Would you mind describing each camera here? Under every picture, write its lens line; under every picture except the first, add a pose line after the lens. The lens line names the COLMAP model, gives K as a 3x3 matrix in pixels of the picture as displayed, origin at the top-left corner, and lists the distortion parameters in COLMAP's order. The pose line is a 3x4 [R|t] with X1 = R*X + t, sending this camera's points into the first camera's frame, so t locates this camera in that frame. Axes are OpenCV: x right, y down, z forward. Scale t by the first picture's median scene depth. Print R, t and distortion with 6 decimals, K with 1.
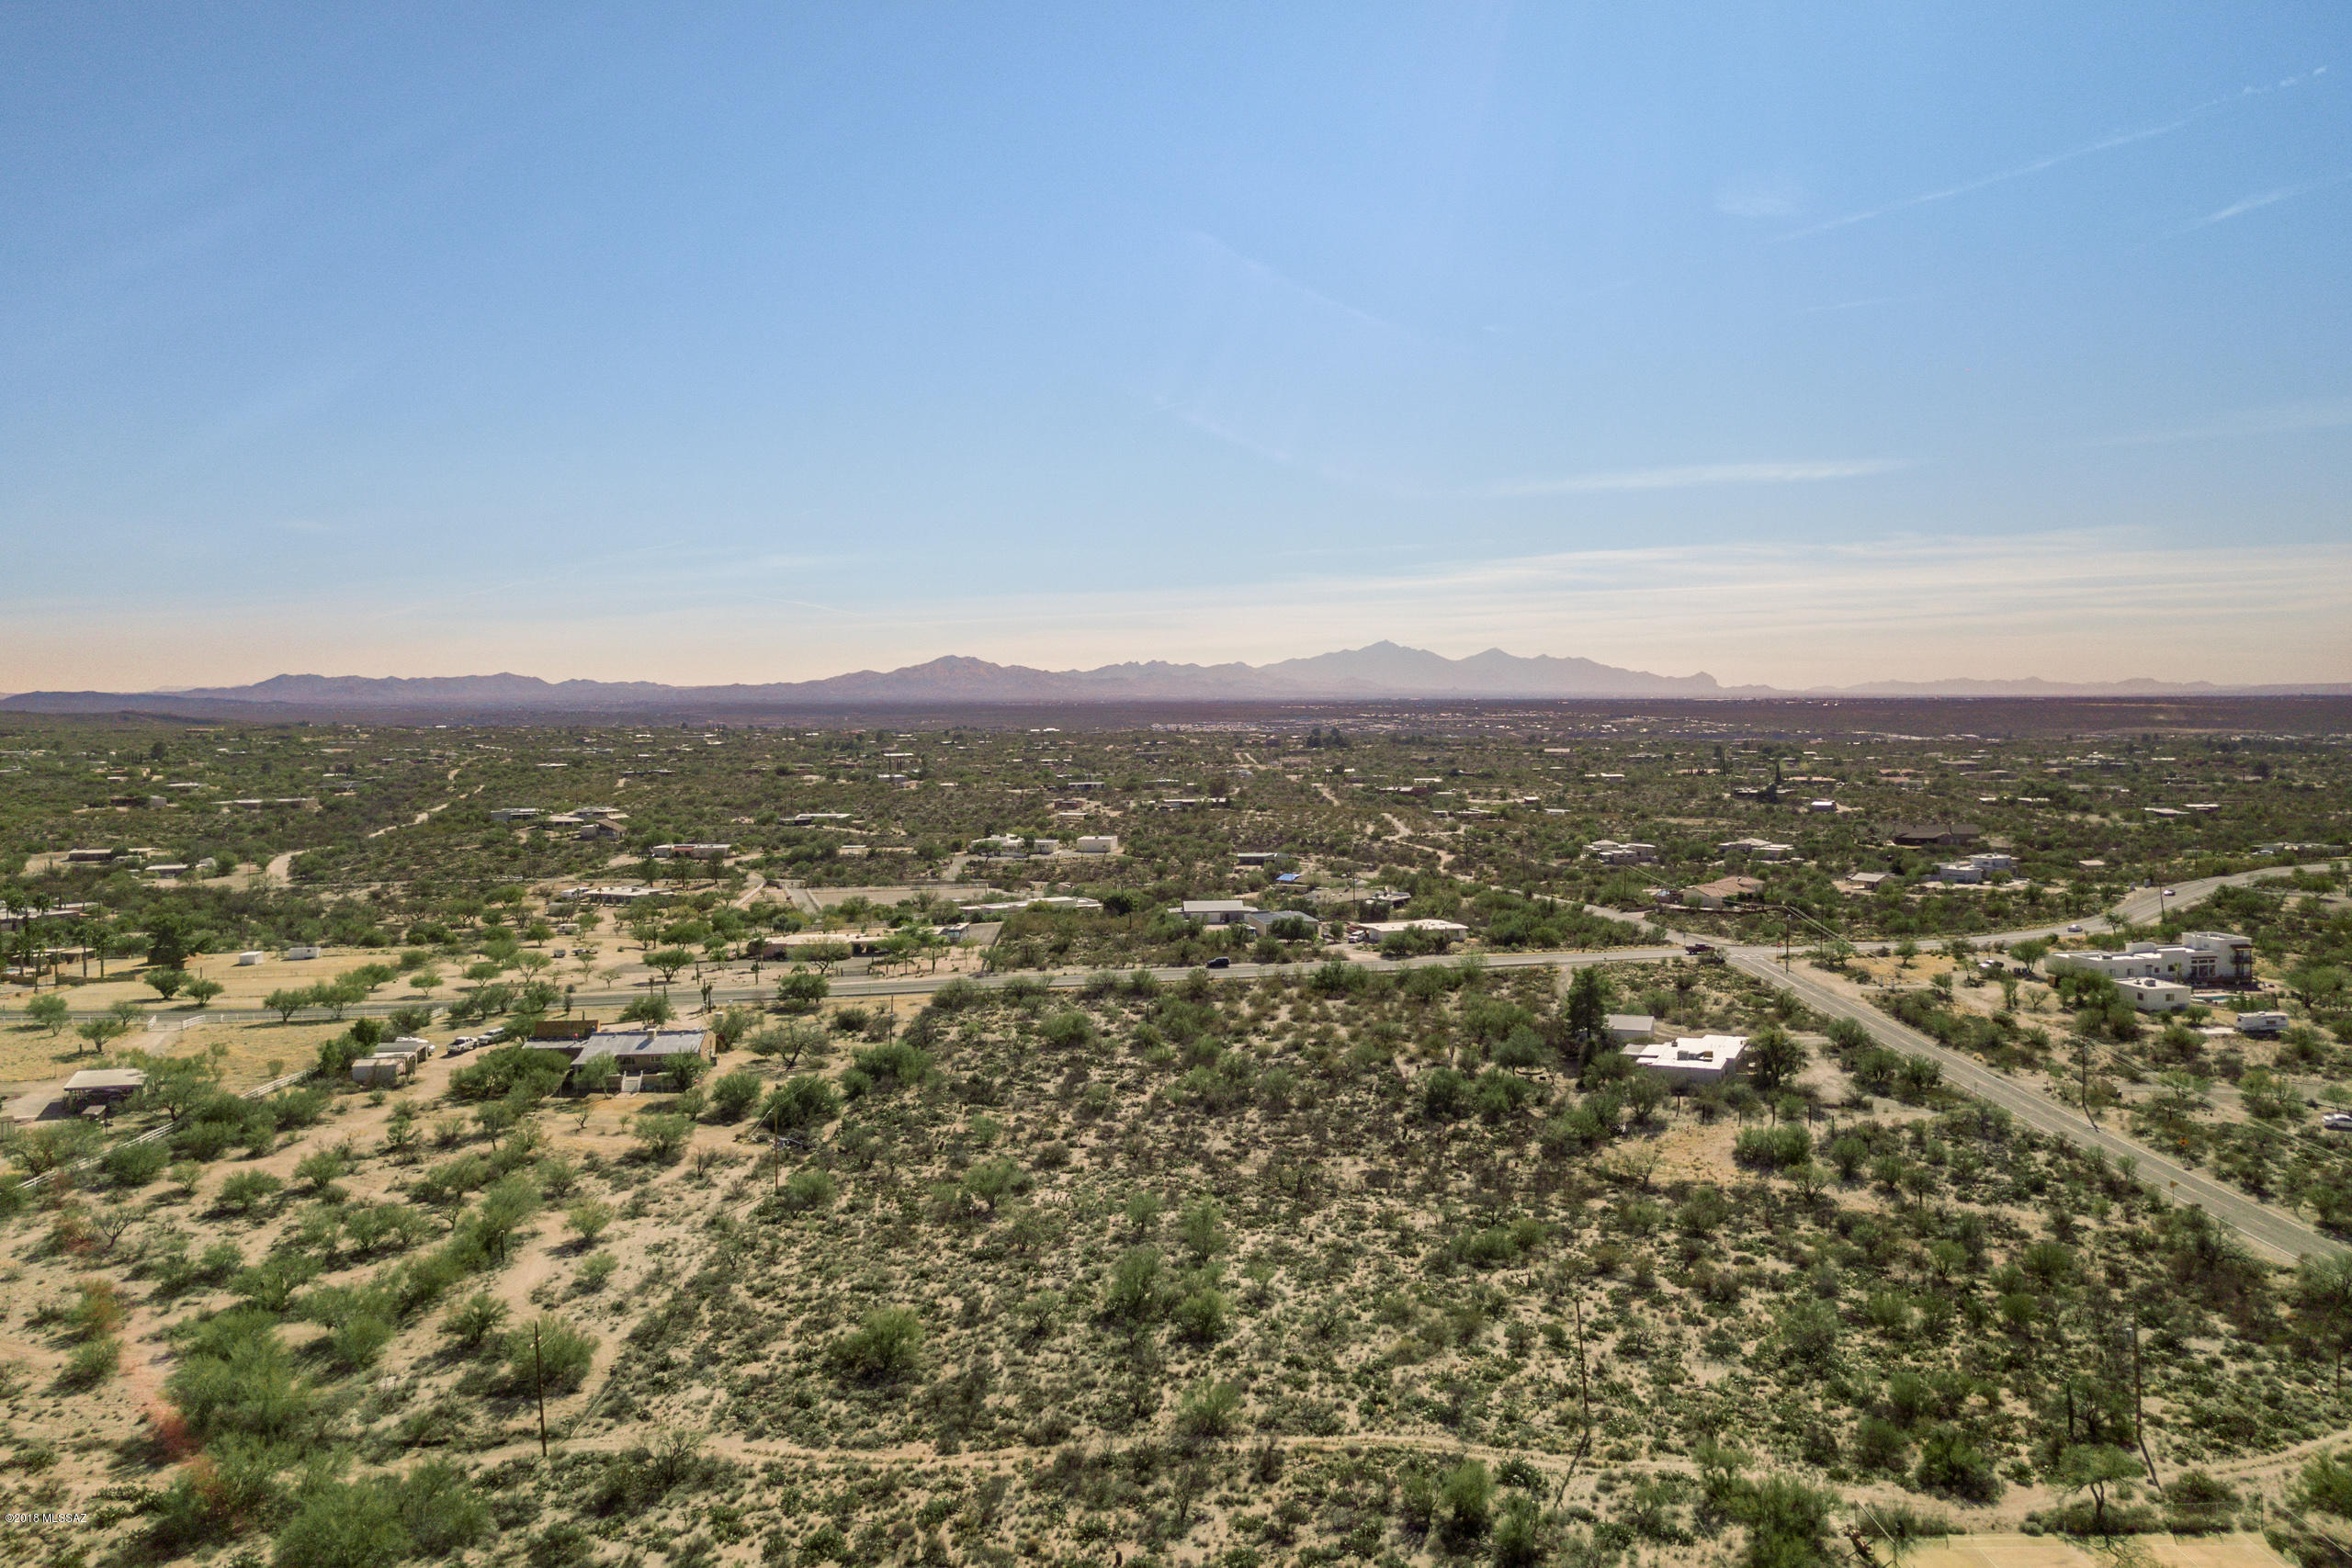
lens RADIAL K [[1818.4, 0, 1170.8], [0, 1818.4, 789.3], [0, 0, 1]] dist [0.035056, -0.012905]
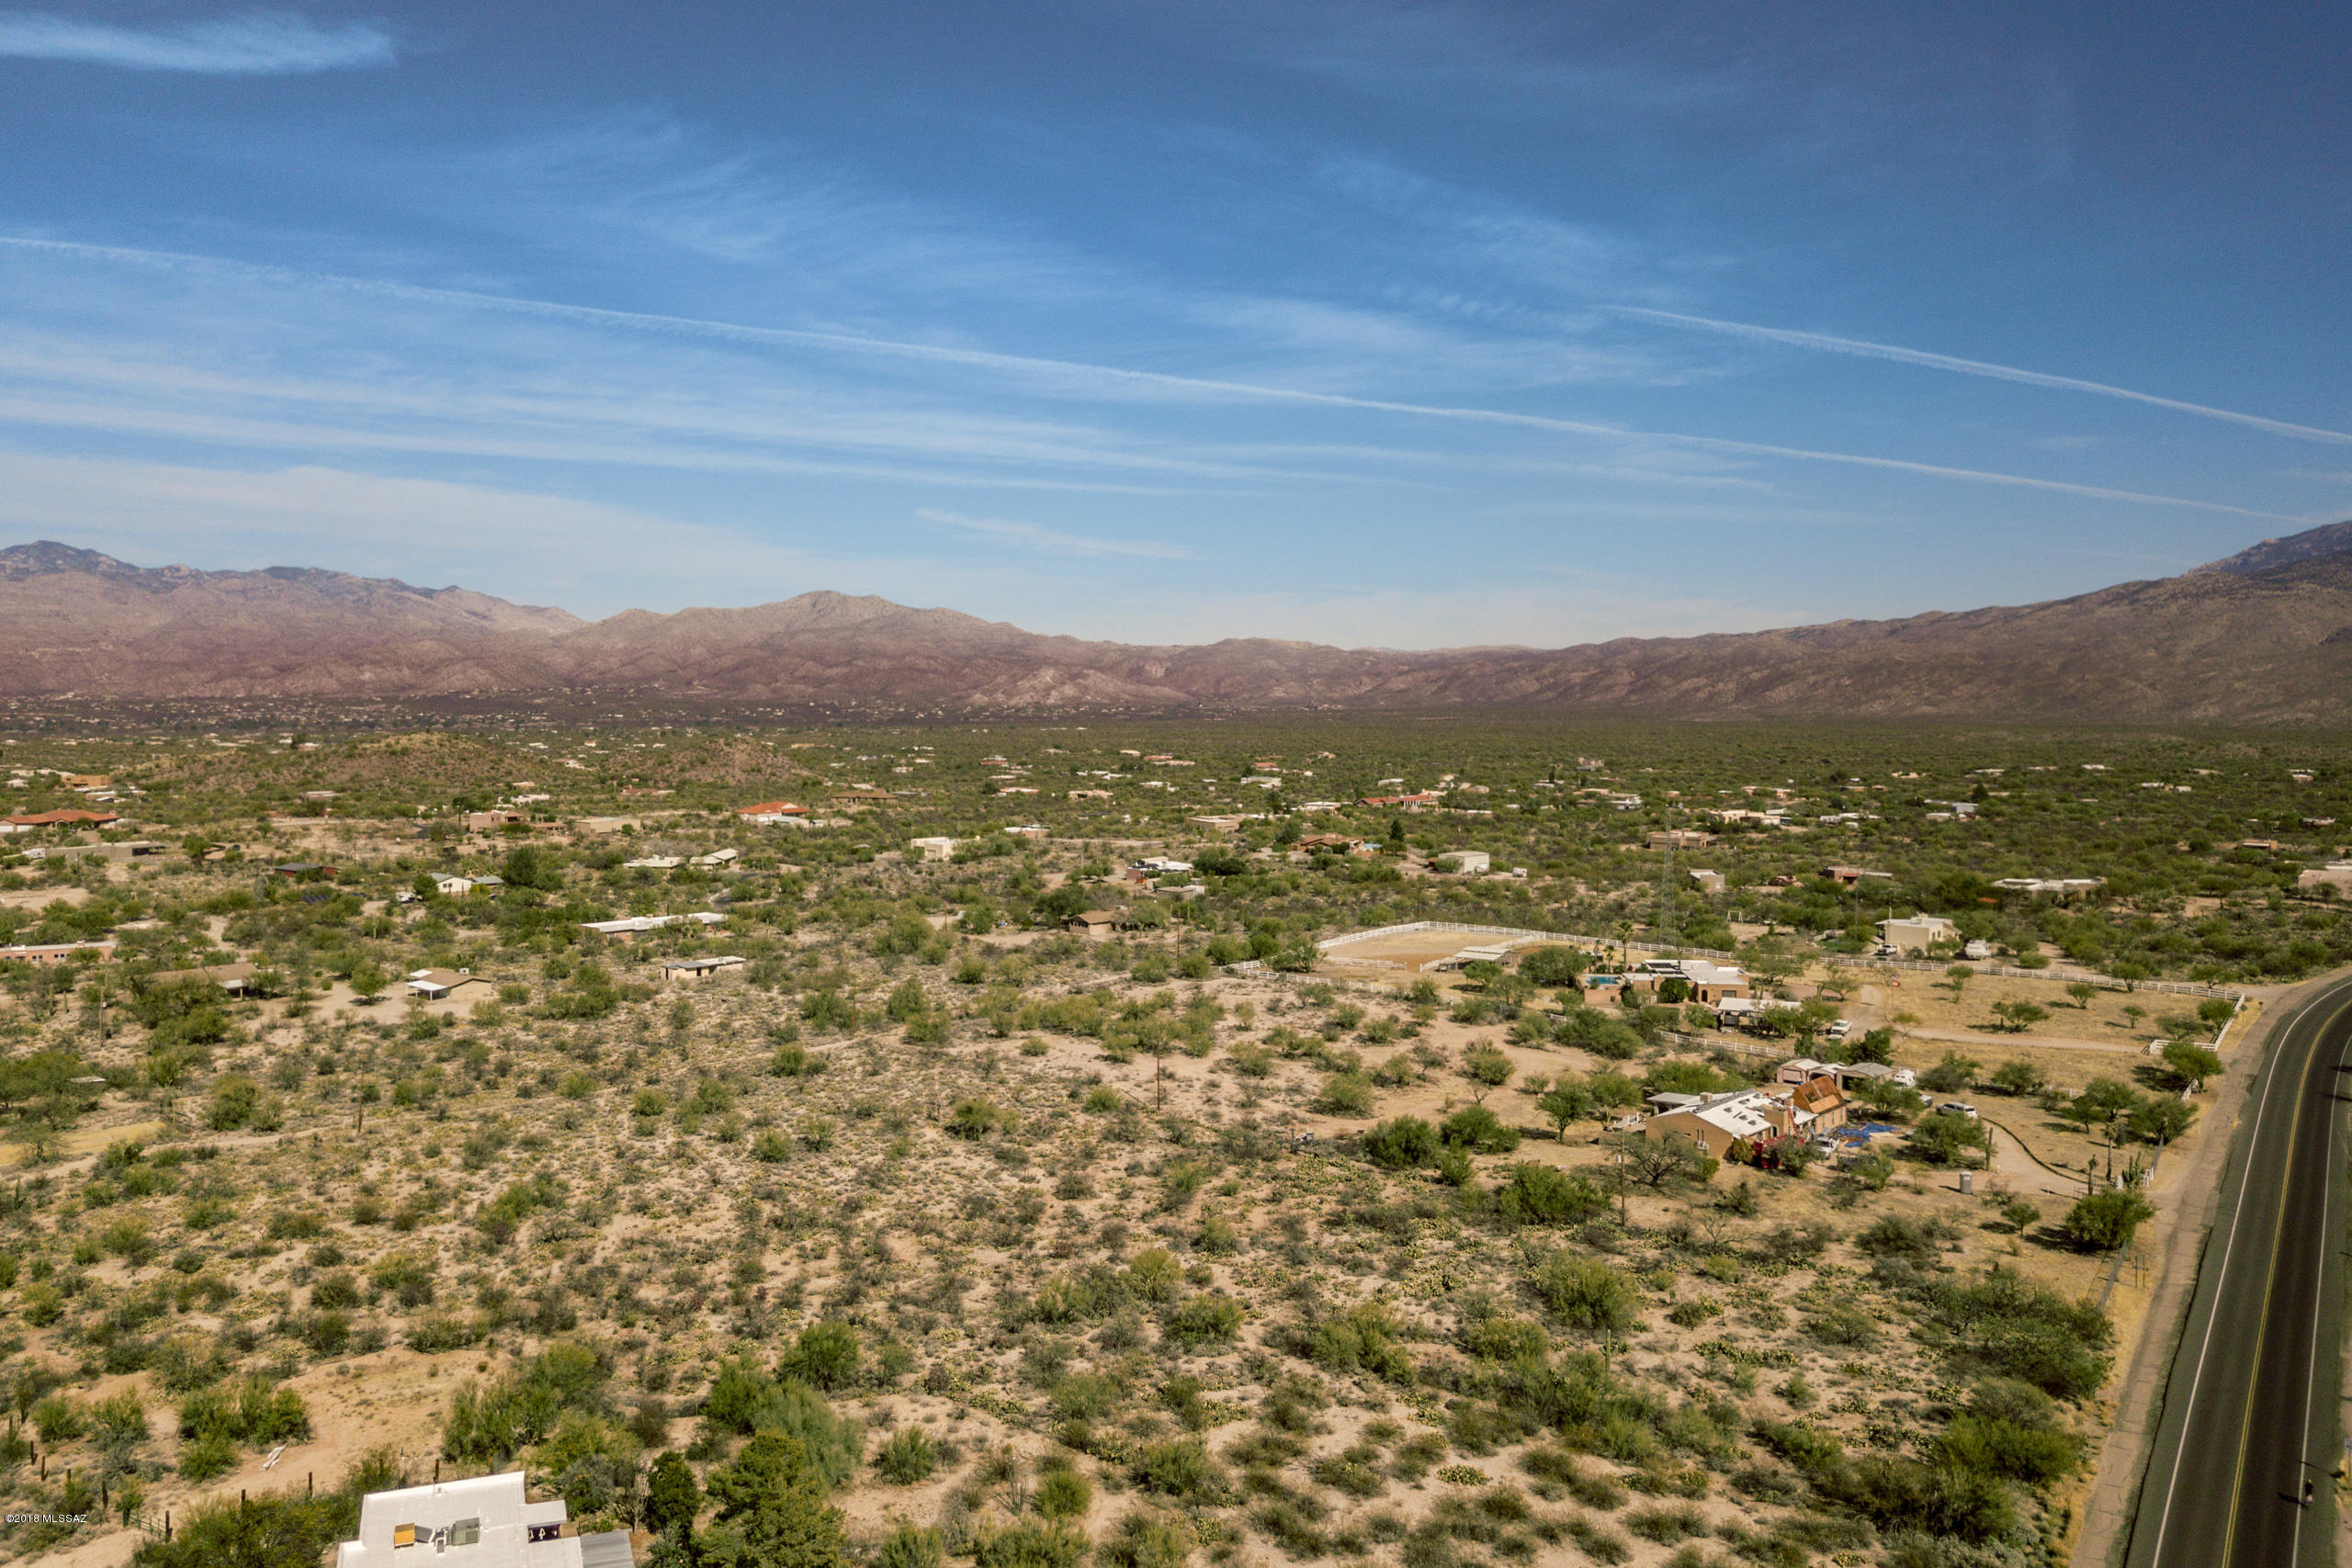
lens RADIAL K [[1818.4, 0, 1173.0], [0, 1818.4, 764.4], [0, 0, 1]] dist [0.035056, -0.012905]
pose [[-0.703501, 0.044443, -0.709303, 0.408096], [-0.030444, 0.995242, 0.092554, -0.074273], [0.710042, 0.086705, -0.698801, 1.240062]]
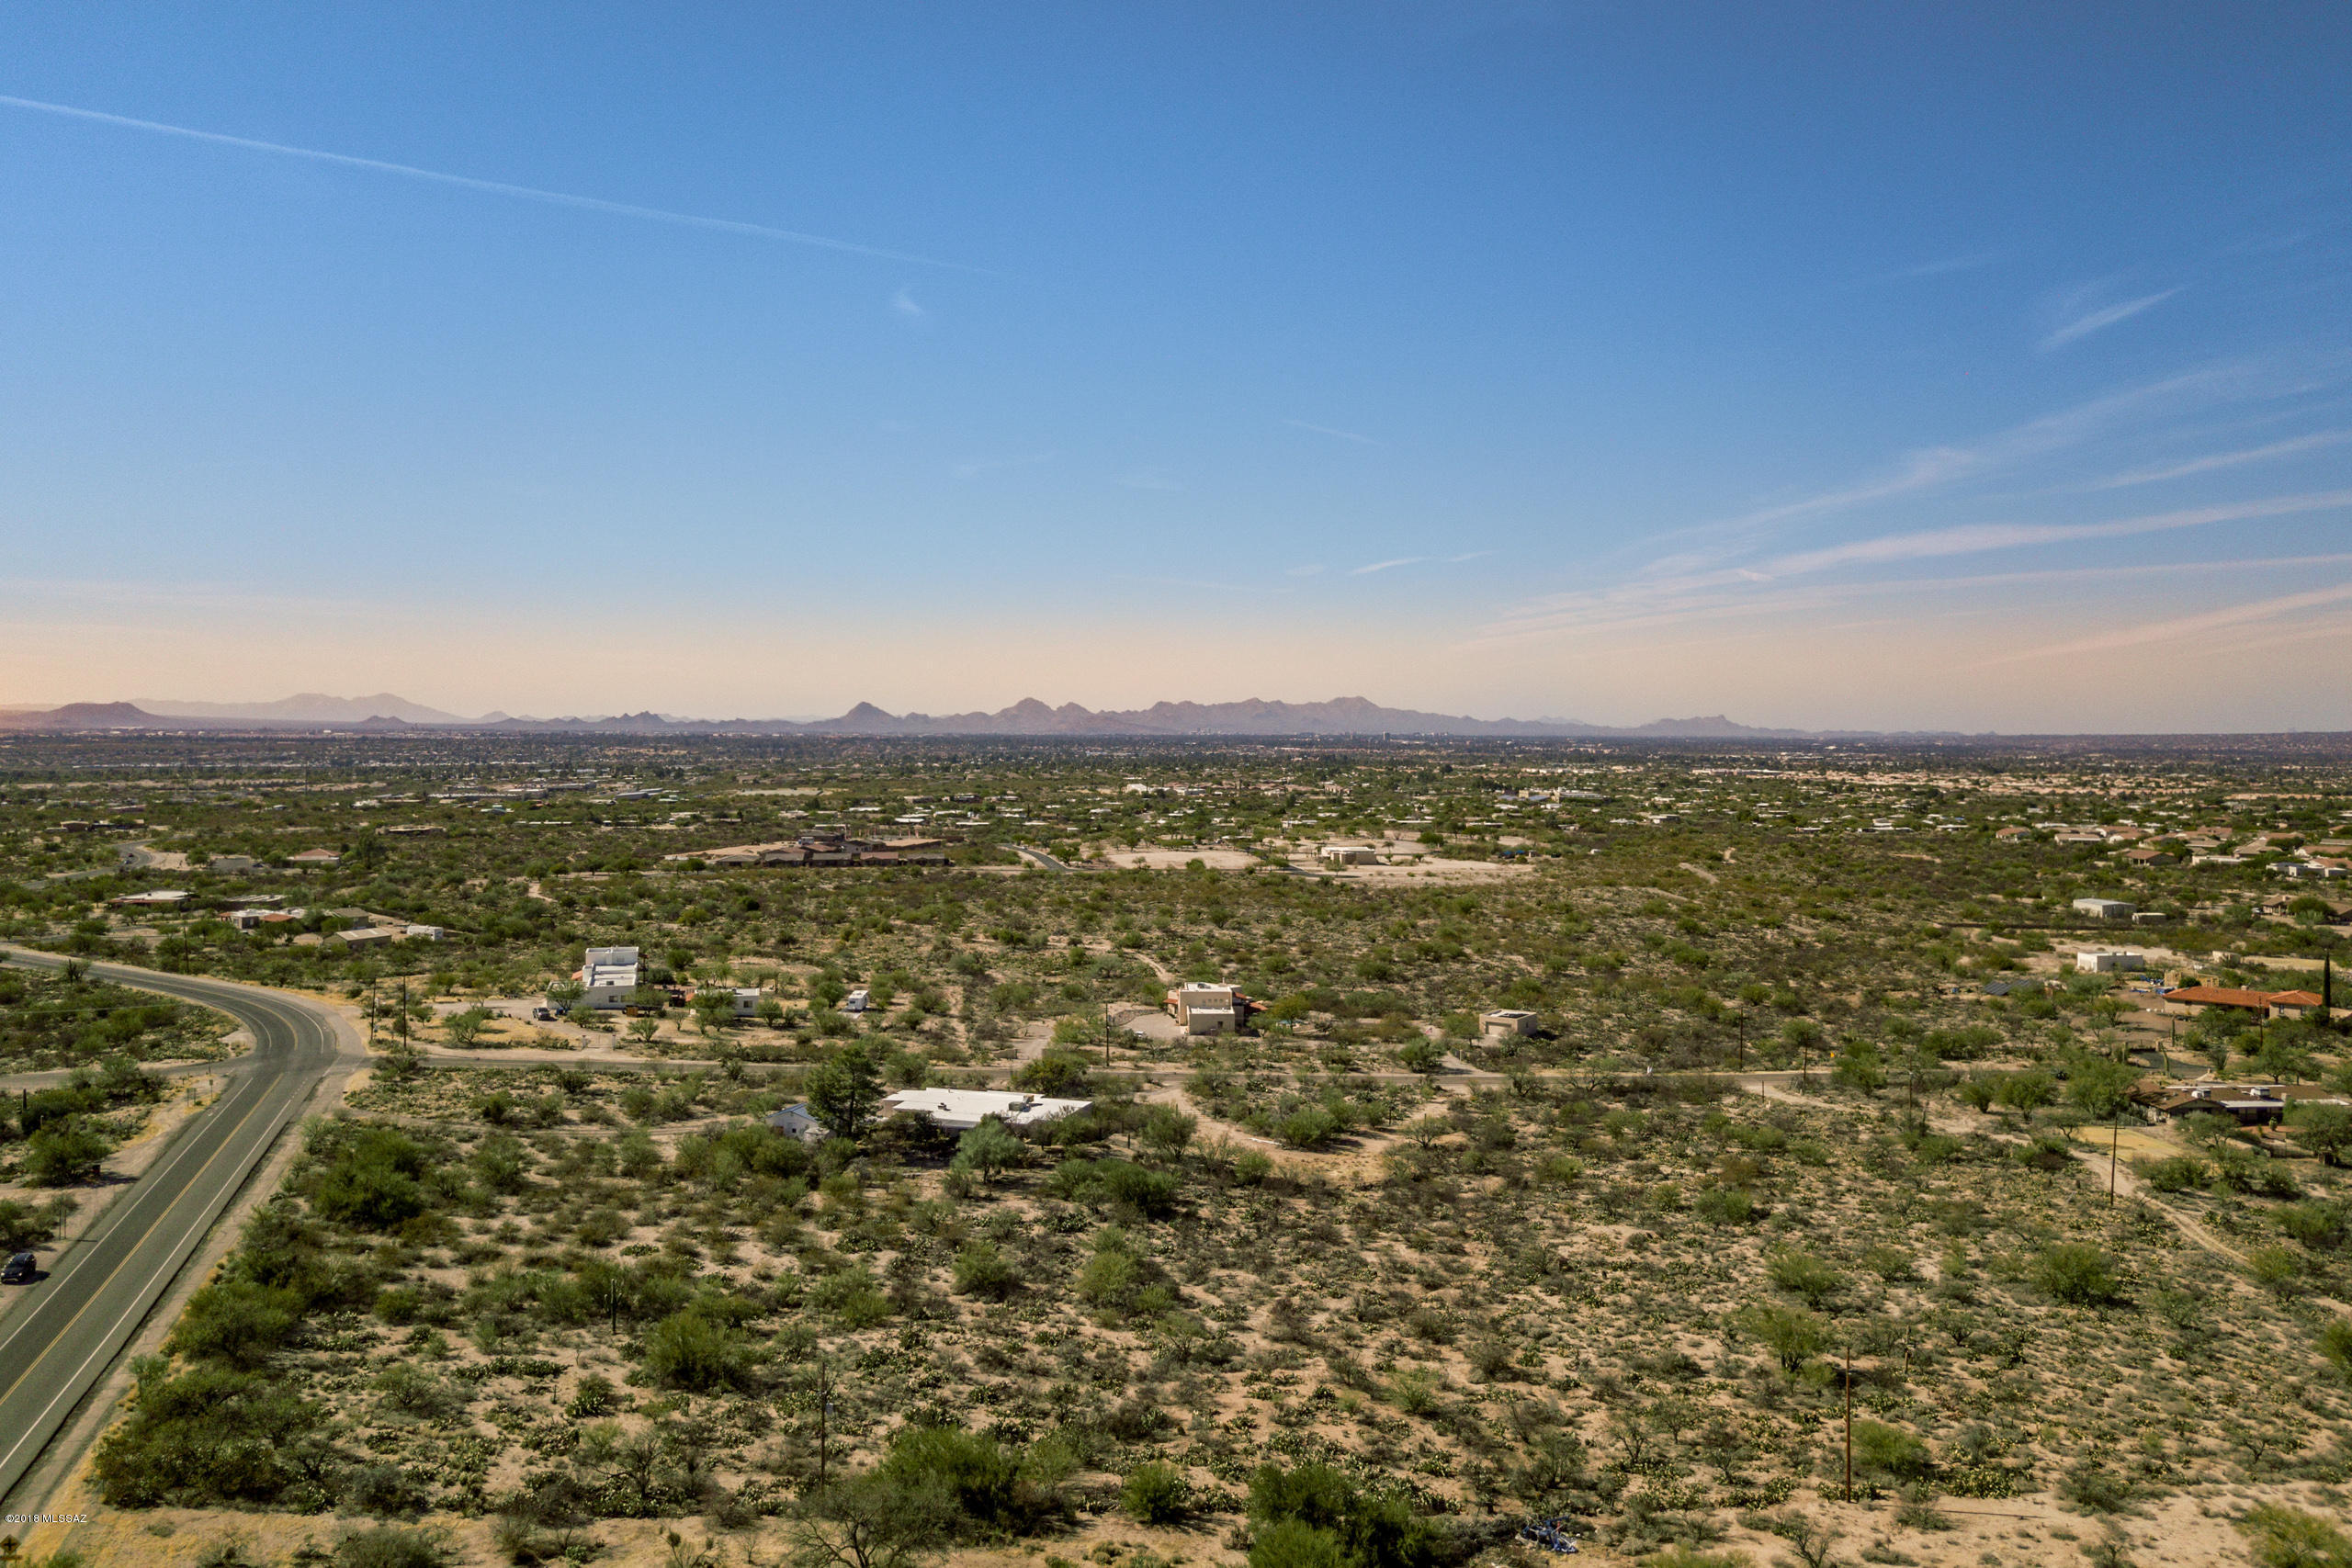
lens RADIAL K [[1818.4, 0, 1184.4], [0, 1818.4, 794.7], [0, 0, 1]] dist [0.035056, -0.012905]
pose [[-0.097598, -0.031314, 0.994733, -0.549155], [0.047673, 0.998210, 0.036100, -0.033724], [-0.994083, 0.050945, -0.095931, 0.874333]]
